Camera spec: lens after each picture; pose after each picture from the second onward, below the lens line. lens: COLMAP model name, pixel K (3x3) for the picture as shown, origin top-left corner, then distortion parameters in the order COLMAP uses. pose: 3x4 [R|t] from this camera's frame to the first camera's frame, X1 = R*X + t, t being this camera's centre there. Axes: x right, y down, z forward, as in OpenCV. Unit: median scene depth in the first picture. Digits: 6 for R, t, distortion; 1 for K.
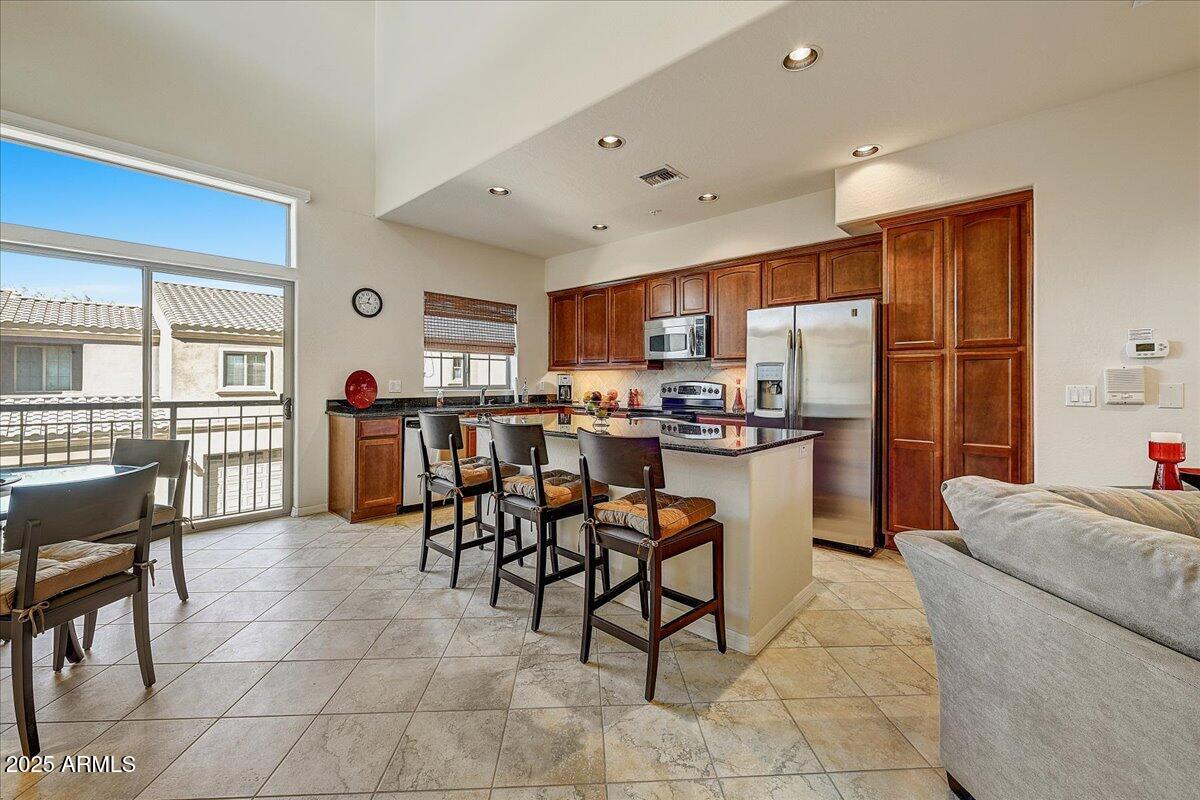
lens RADIAL K [[479.5, 0, 604.4], [0, 479.5, 382.1], [0, 0, 1]] dist [-0.000907, -0.000256]
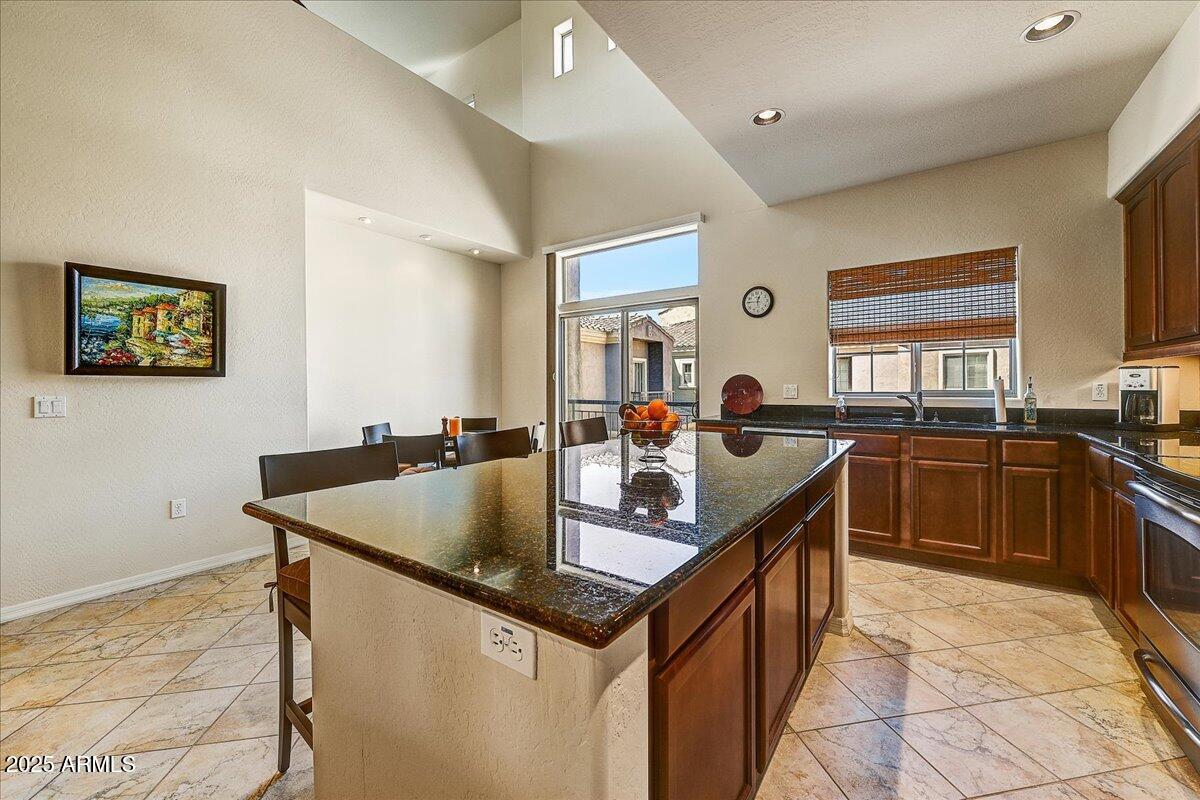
lens RADIAL K [[478.9, 0, 608.1], [0, 478.9, 385.0], [0, 0, 1]] dist [0.000635, 0.000035]
pose [[0.130852, -0.004992, -0.991389, 0.425768], [0.007425, 0.999964, -0.004055, -0.001477], [0.991374, -0.006830, 0.130885, 0.627287]]
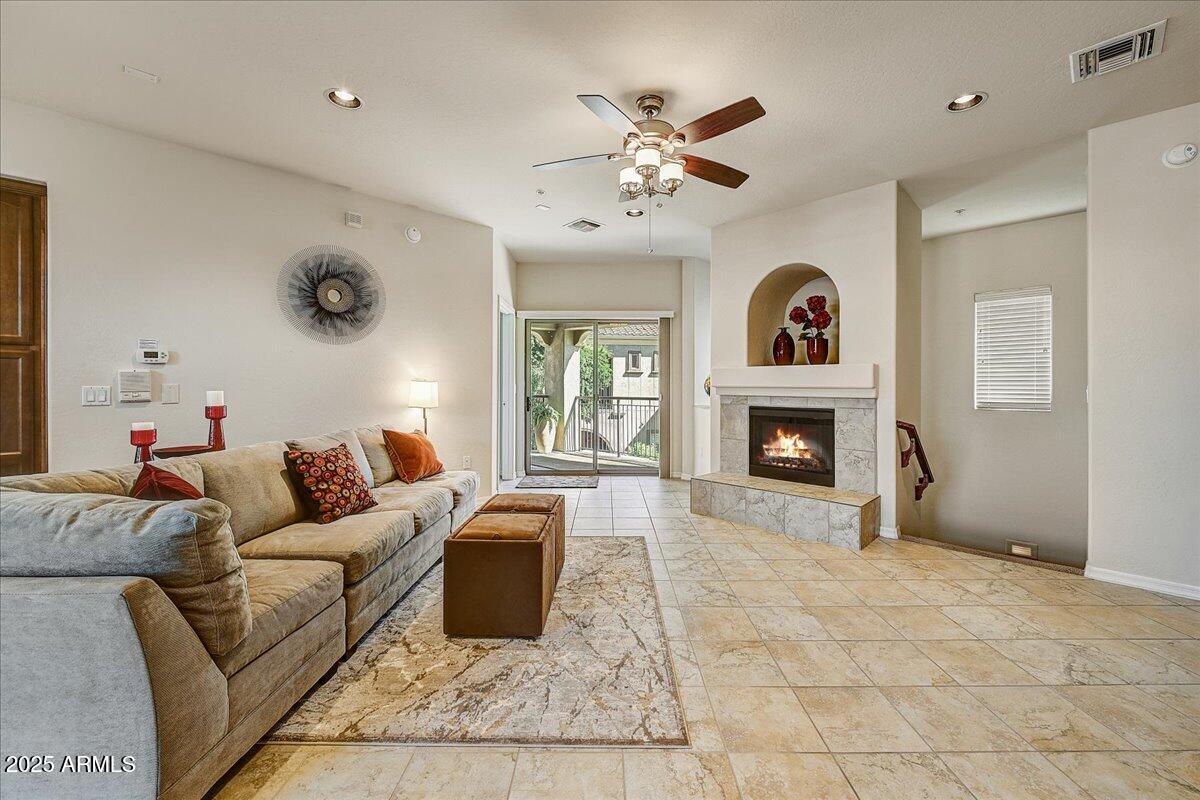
lens RADIAL K [[478.9, 0, 608.1], [0, 478.9, 385.0], [0, 0, 1]] dist [0.000635, 0.000035]
pose [[0.045905, -0.004910, 0.998934, -0.023814], [0.000952, 0.999988, 0.004871, -0.000084], [-0.998945, 0.000727, 0.045909, -0.131054]]
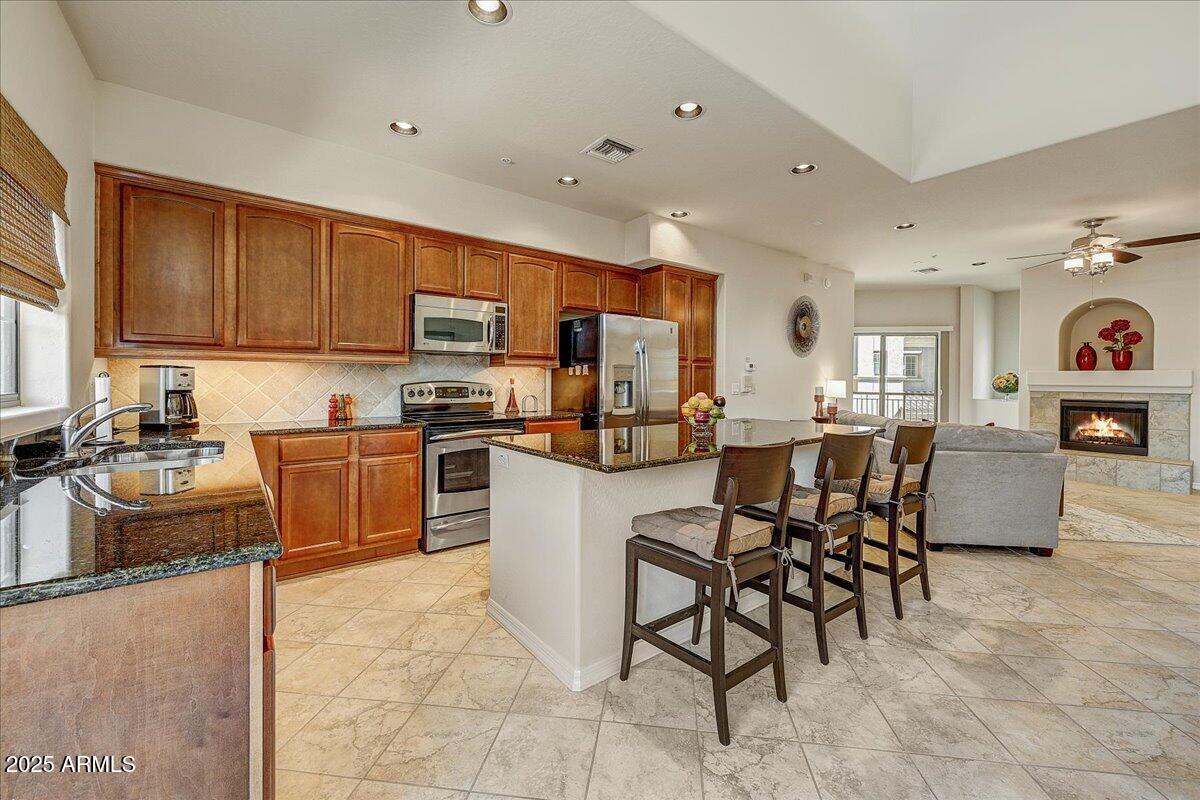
lens RADIAL K [[474.3, 0, 605.4], [0, 474.3, 392.4], [0, 0, 1]] dist [0.001210, 0.000318]
pose [[0.177386, -0.030524, 0.983668, -0.644829], [-0.003176, 0.999496, 0.031588, -0.010642], [-0.984136, -0.008727, 0.177200, 0.735657]]
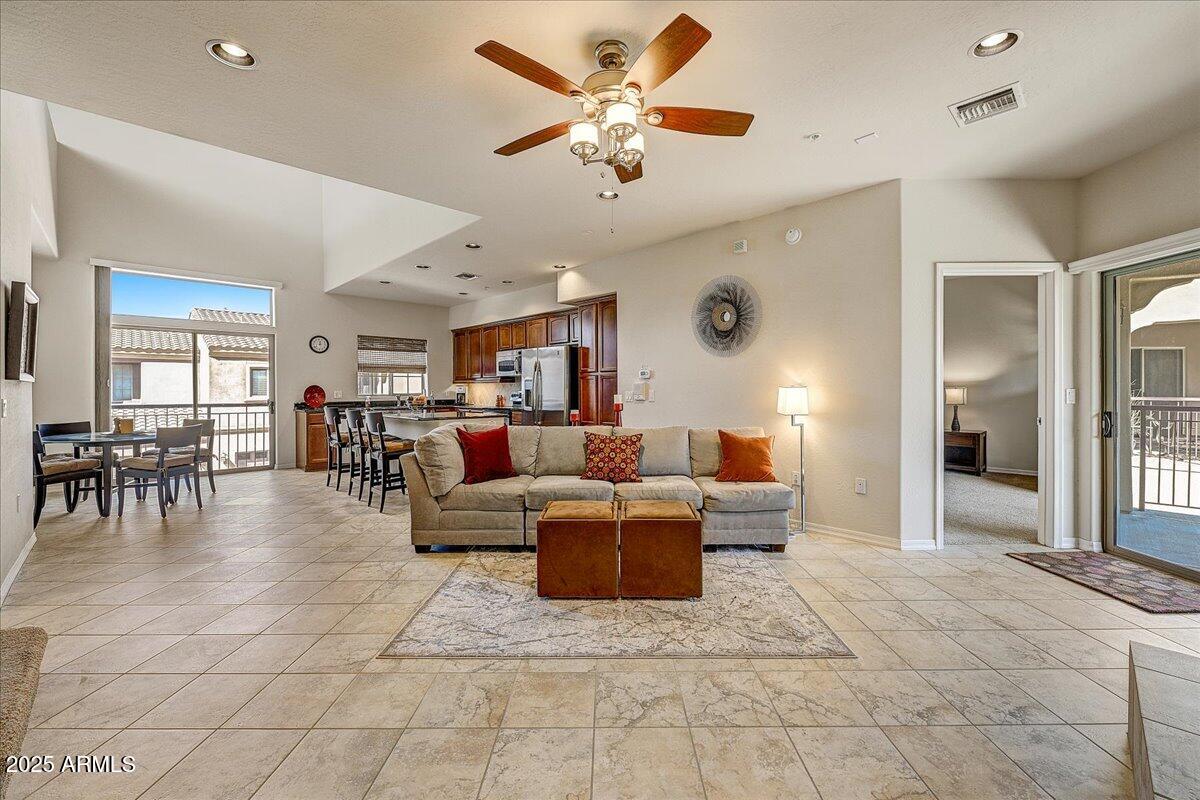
lens RADIAL K [[487.1, 0, 605.1], [0, 487.1, 394.1], [0, 0, 1]] dist [-0.003115, -0.000269]
pose [[0.998593, -0.006684, -0.052603, 0.628298], [0.007139, 0.999939, 0.008470, -0.000268], [0.052543, -0.008834, 0.998580, -0.685207]]
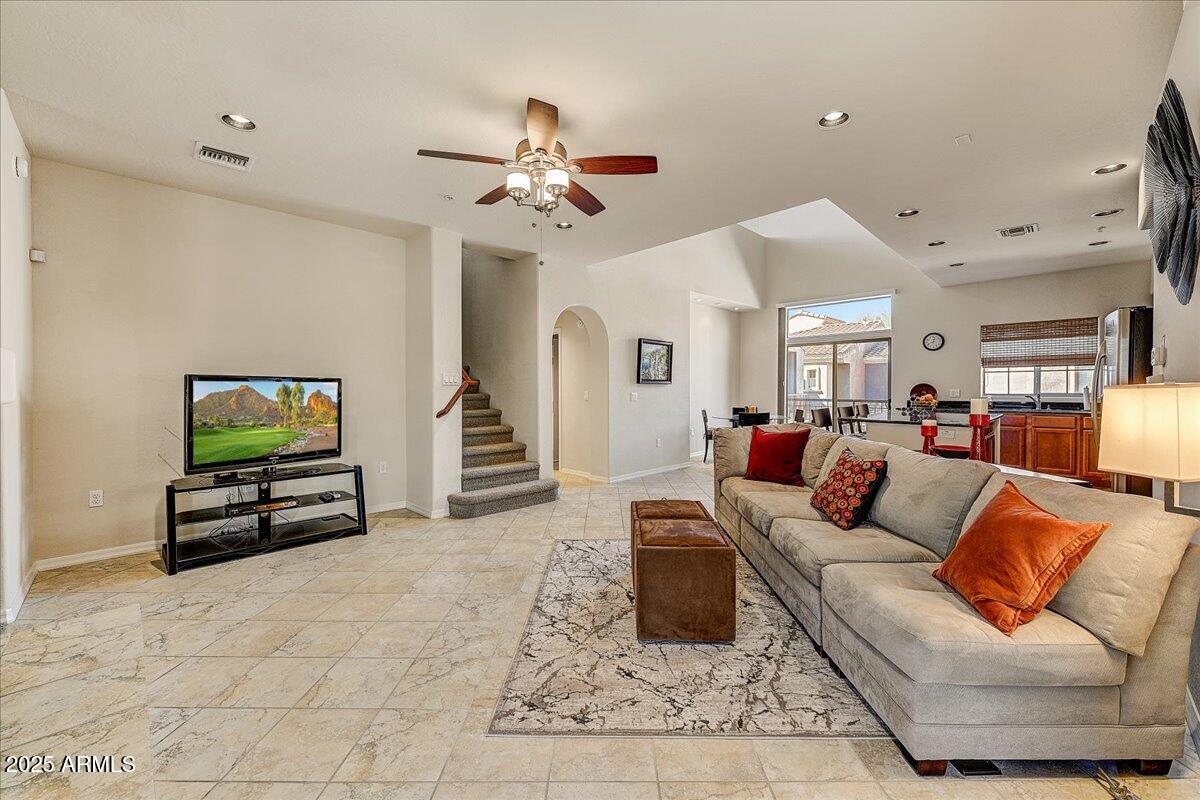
lens RADIAL K [[474.3, 0, 605.4], [0, 474.3, 392.4], [0, 0, 1]] dist [0.001210, 0.000318]
pose [[-0.048691, 0.004375, -0.998804, 1.255954], [0.000684, 0.999990, 0.004347, -0.000955], [0.998814, -0.000472, -0.048694, -0.037772]]
